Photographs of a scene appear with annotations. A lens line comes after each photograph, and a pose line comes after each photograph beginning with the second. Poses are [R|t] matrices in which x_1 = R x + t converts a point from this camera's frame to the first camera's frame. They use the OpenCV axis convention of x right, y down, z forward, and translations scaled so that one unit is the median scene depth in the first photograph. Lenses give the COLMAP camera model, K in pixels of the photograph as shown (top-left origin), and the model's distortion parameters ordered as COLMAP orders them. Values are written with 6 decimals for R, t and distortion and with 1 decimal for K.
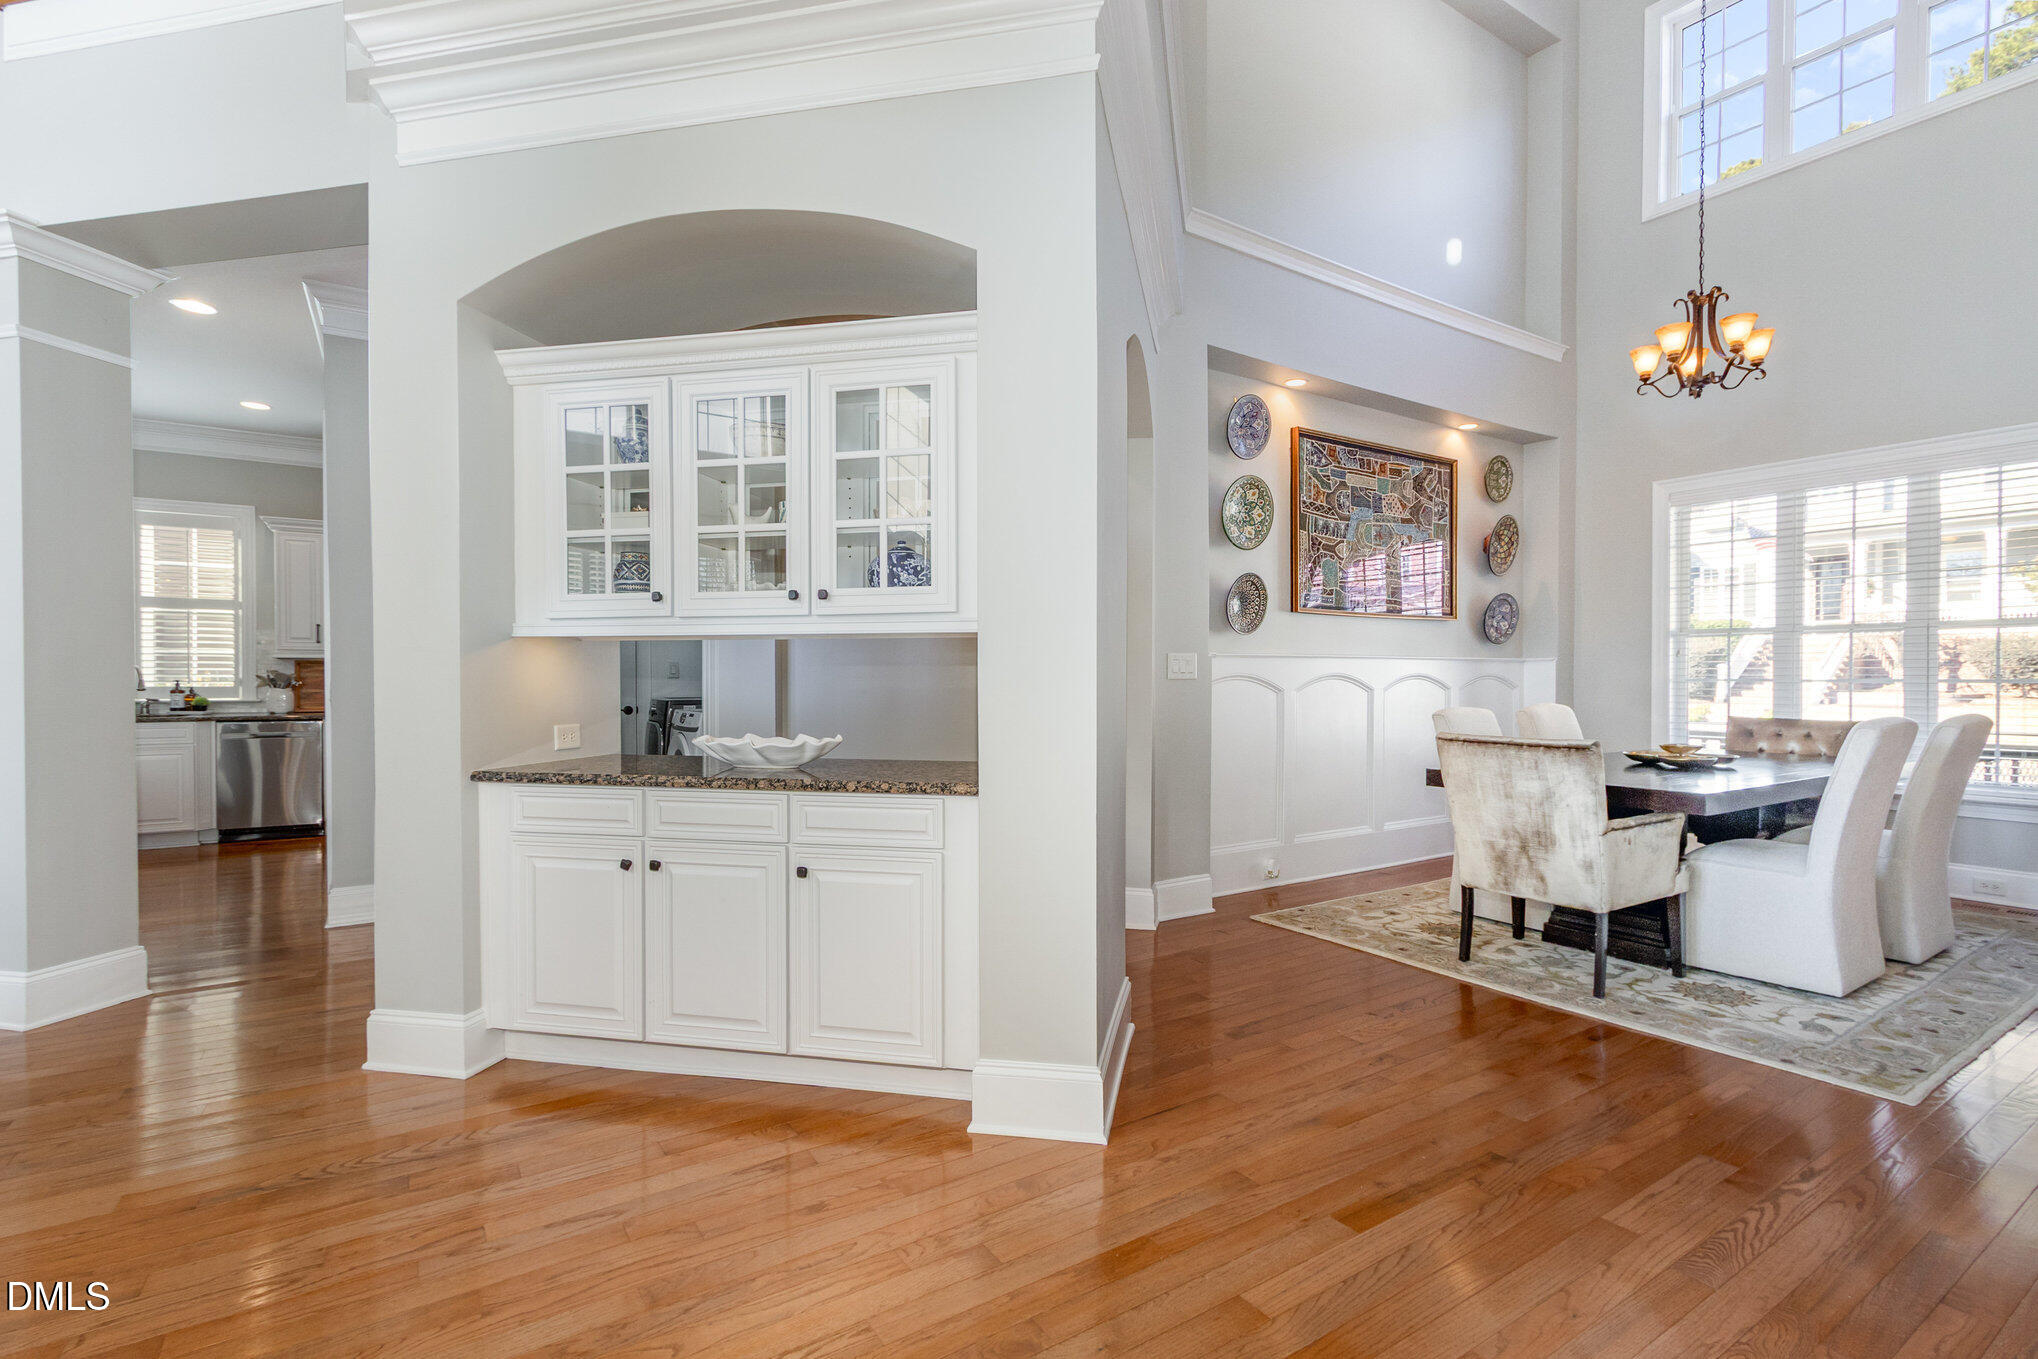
lens RADIAL K [[944.6, 0, 1008.6], [0, 944.6, 684.4], [0, 0, 1]] dist [0.000756, -0.000673]
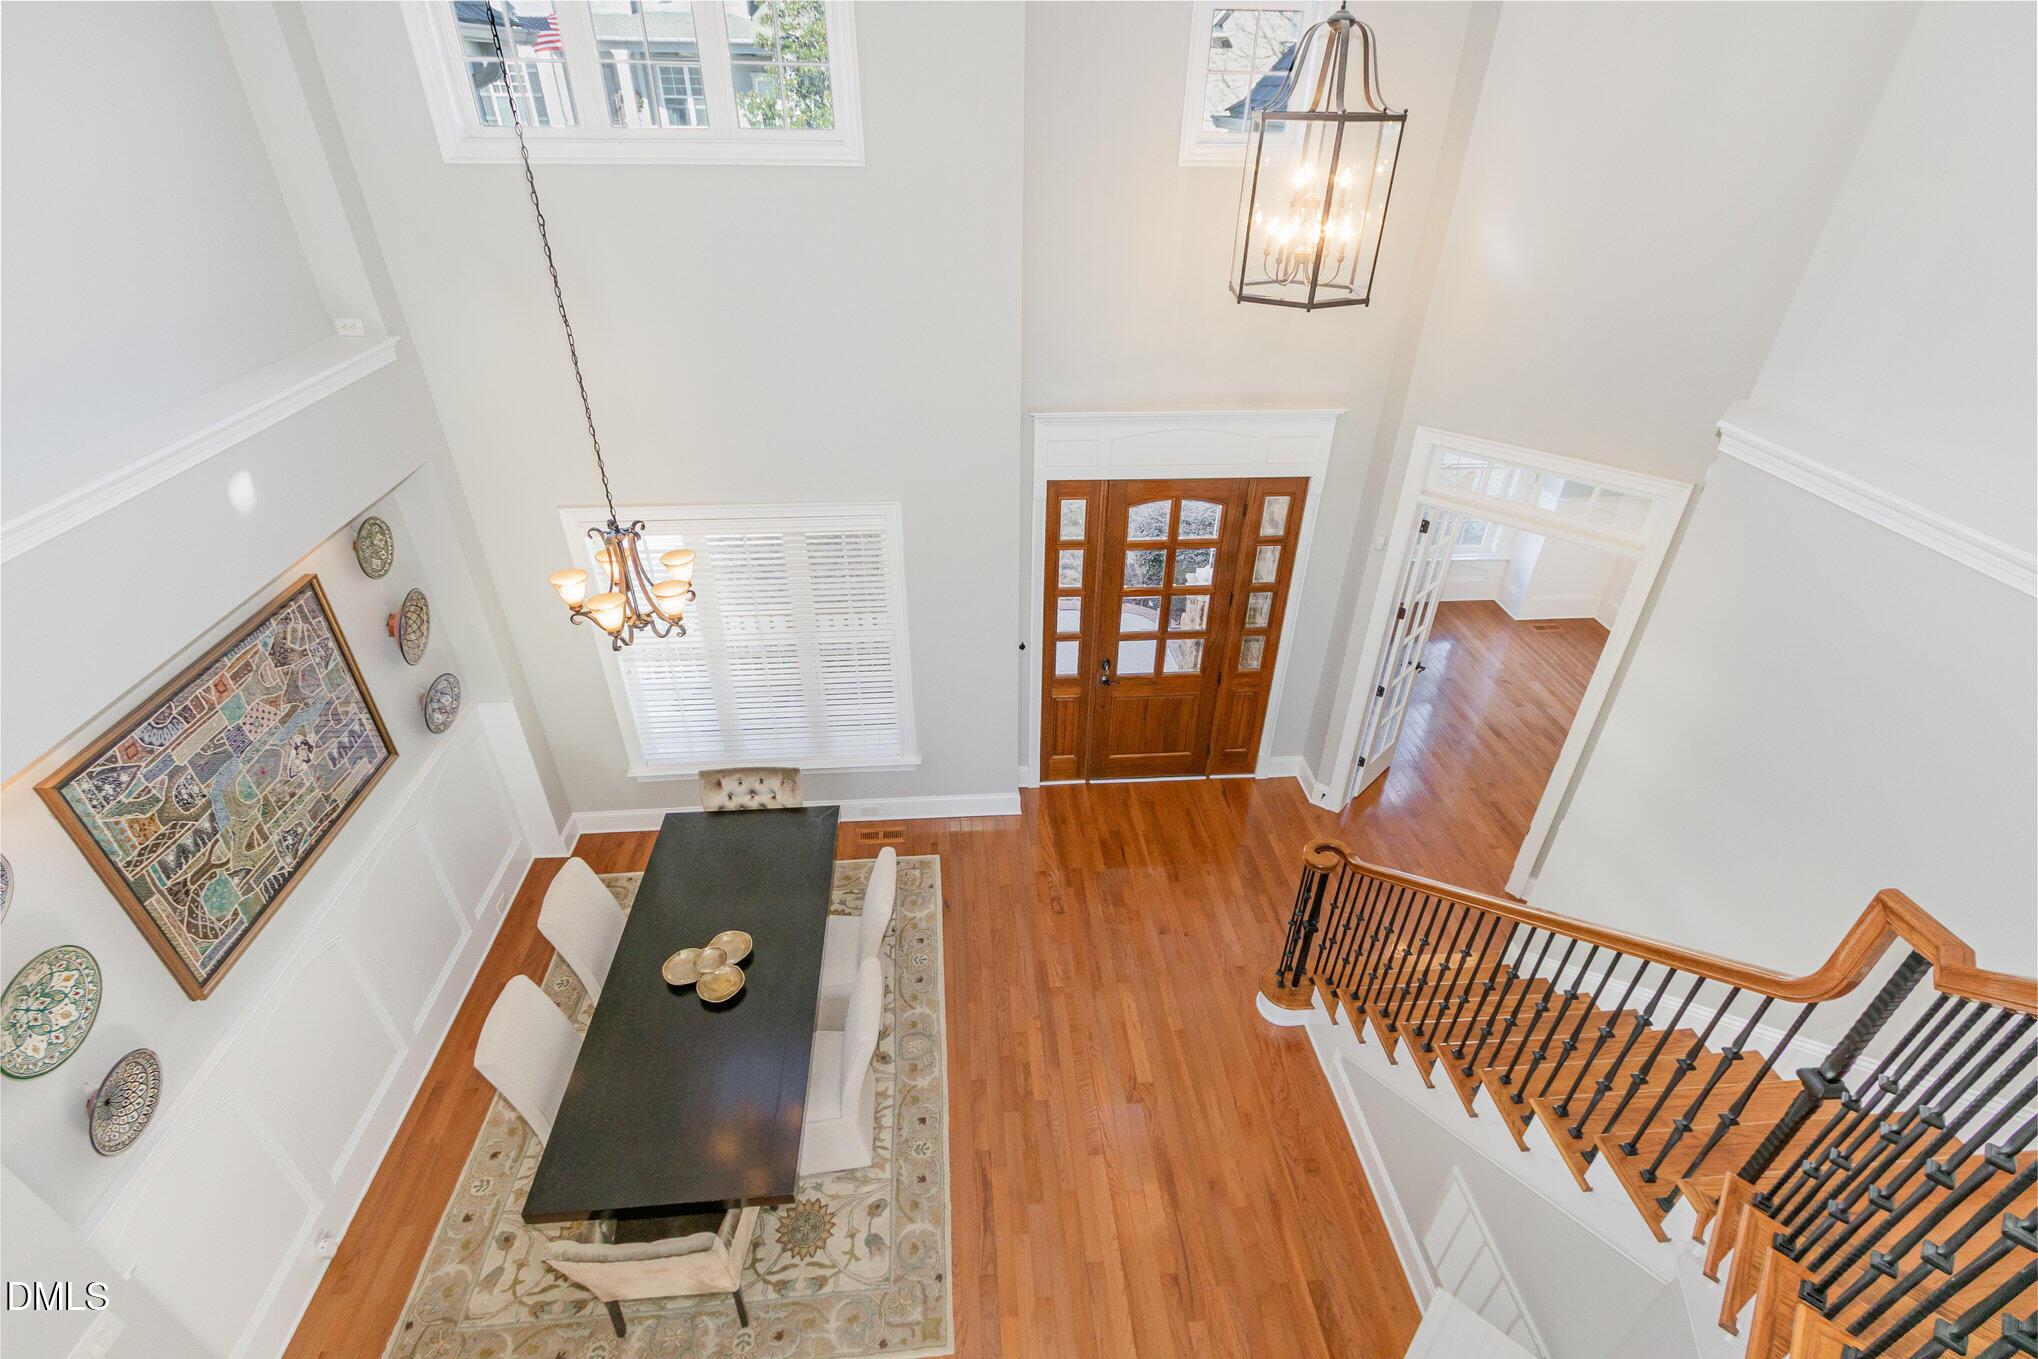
lens RADIAL K [[933.1, 0, 1019.0], [0, 933.1, 679.5], [0, 0, 1]] dist [0.005495, 0.000201]
pose [[0.471453, -0.478953, 0.740497, 0.229825], [-0.000116, 0.839636, 0.543150, -0.750698], [-0.881891, -0.256156, 0.395793, 0.332433]]
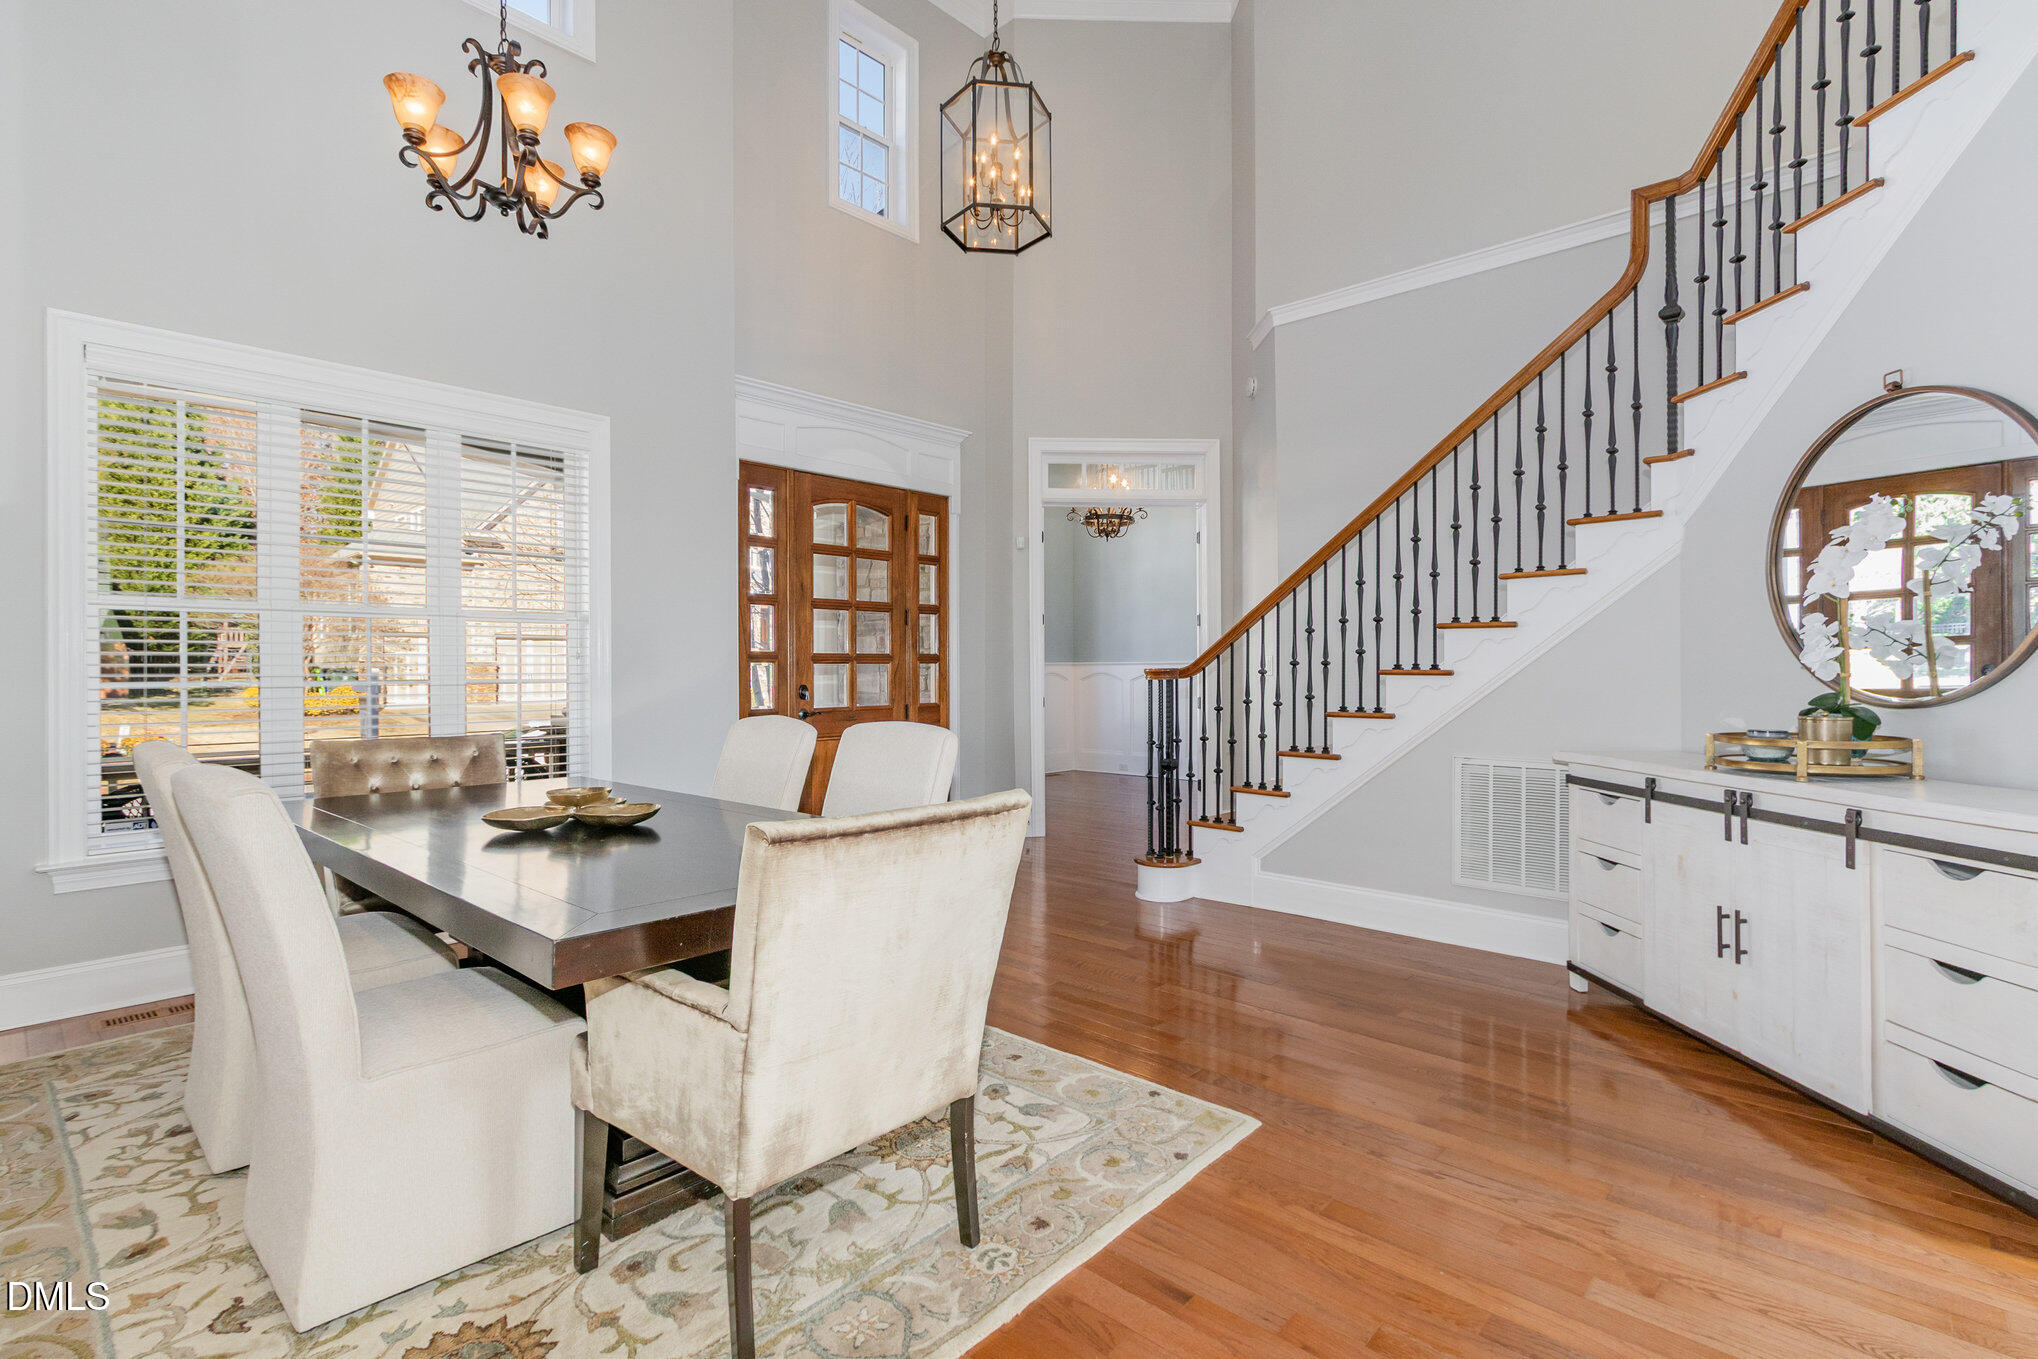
lens RADIAL K [[955.1, 0, 1009.5], [0, 955.1, 668.2], [0, 0, 1]] dist [0.018126, -0.000141]
pose [[-0.248019, 0.003456, 0.968749, 0.045606], [0.012557, 0.999921, -0.000352, -0.010050], [-0.968674, 0.012078, -0.248043, 0.846617]]
